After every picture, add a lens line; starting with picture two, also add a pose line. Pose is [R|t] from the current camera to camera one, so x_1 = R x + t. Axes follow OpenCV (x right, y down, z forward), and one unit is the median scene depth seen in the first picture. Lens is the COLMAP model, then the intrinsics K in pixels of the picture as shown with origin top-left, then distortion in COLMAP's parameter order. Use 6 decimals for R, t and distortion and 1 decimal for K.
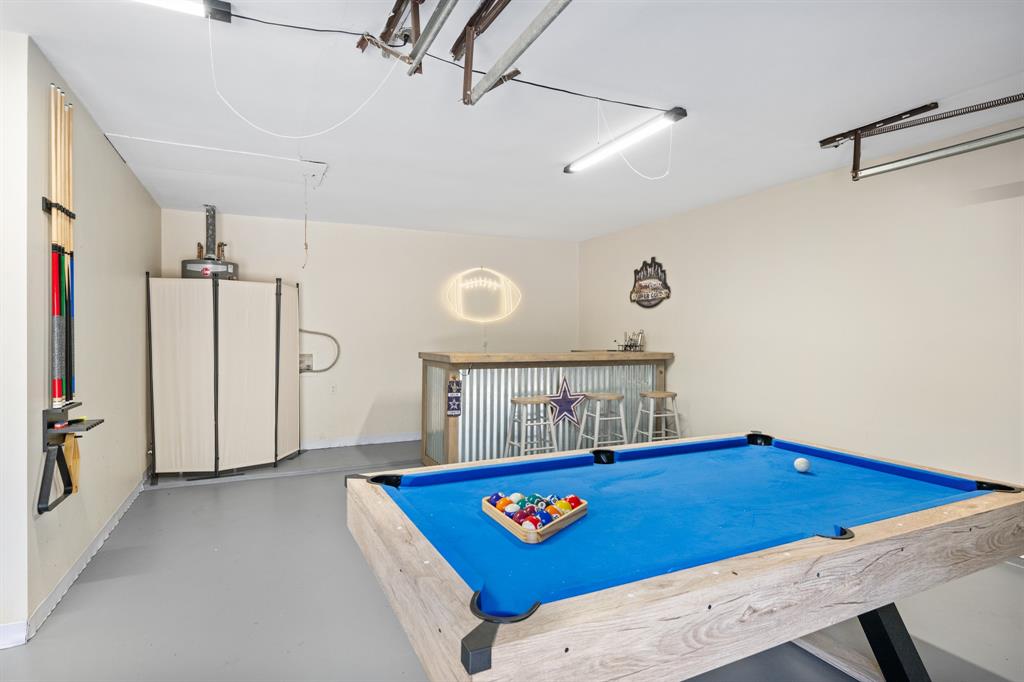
lens RADIAL K [[532.2, 0, 512.0], [0, 532.2, 341.0], [0, 0, 1]] dist [-0.002633, -0.000587]
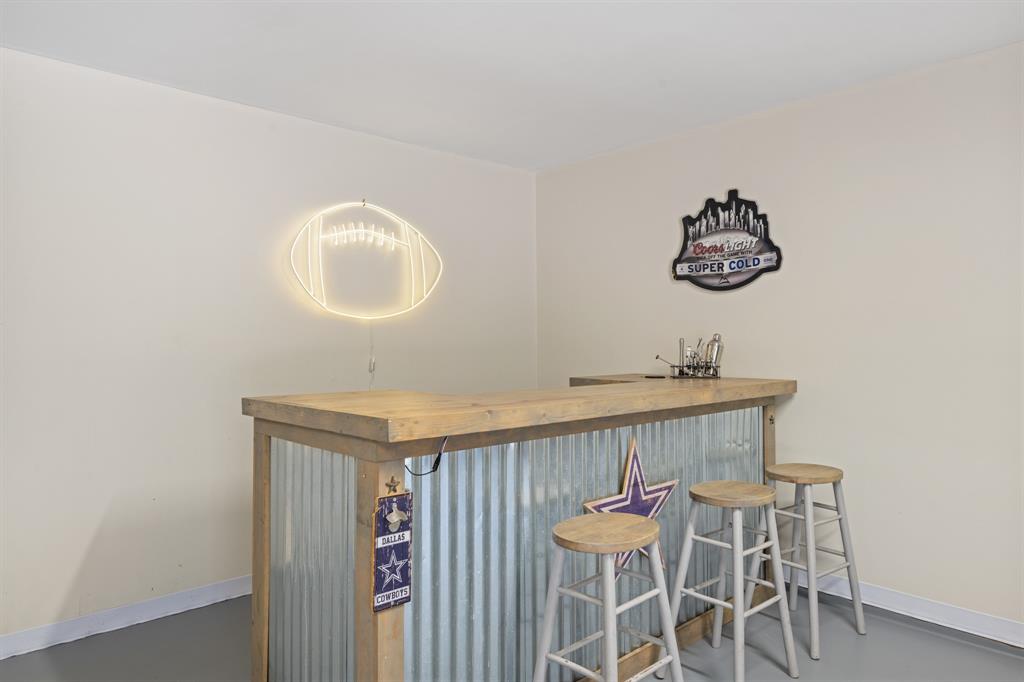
lens RADIAL K [[664.6, 0, 512.0], [0, 664.6, 341.0], [0, 0, 1]] dist [-0.000806, -0.001041]
pose [[0.952579, -0.008326, 0.304176, -0.128469], [0.012673, 0.999844, -0.012319, -0.009608], [-0.304026, 0.015590, 0.952536, 0.477422]]
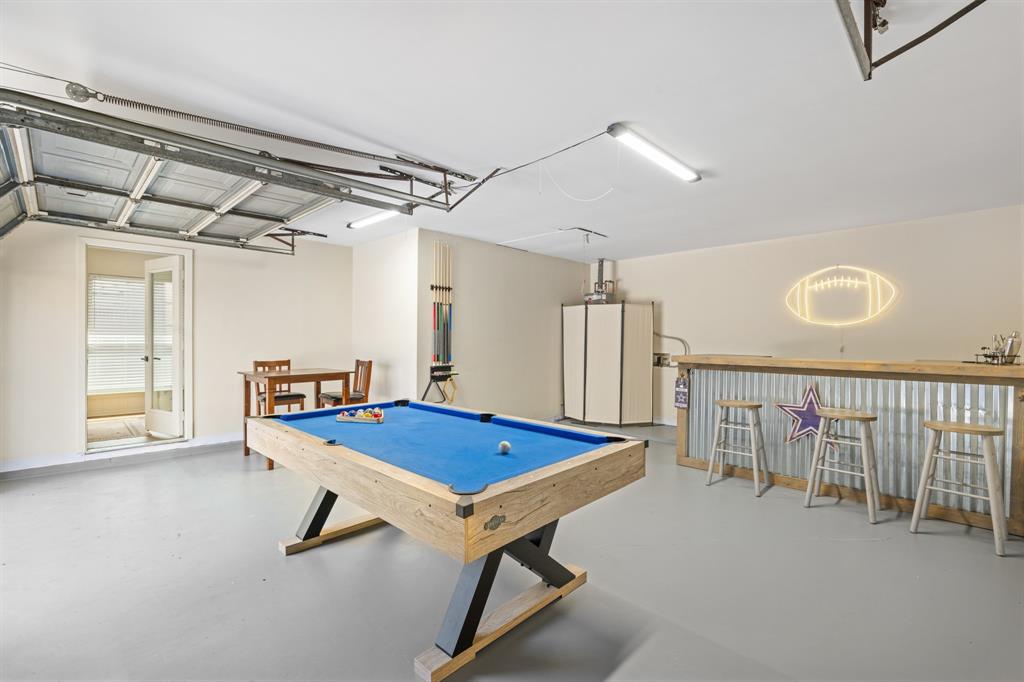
lens RADIAL K [[455.0, 0, 513.3], [0, 455.0, 337.3], [0, 0, 1]] dist [-0.000724, 0.005988]
pose [[0.345385, -0.001495, -0.938460, 0.560928], [-0.015807, 0.999848, -0.007410, -0.000854], [0.938328, 0.017393, 0.345309, 0.244591]]
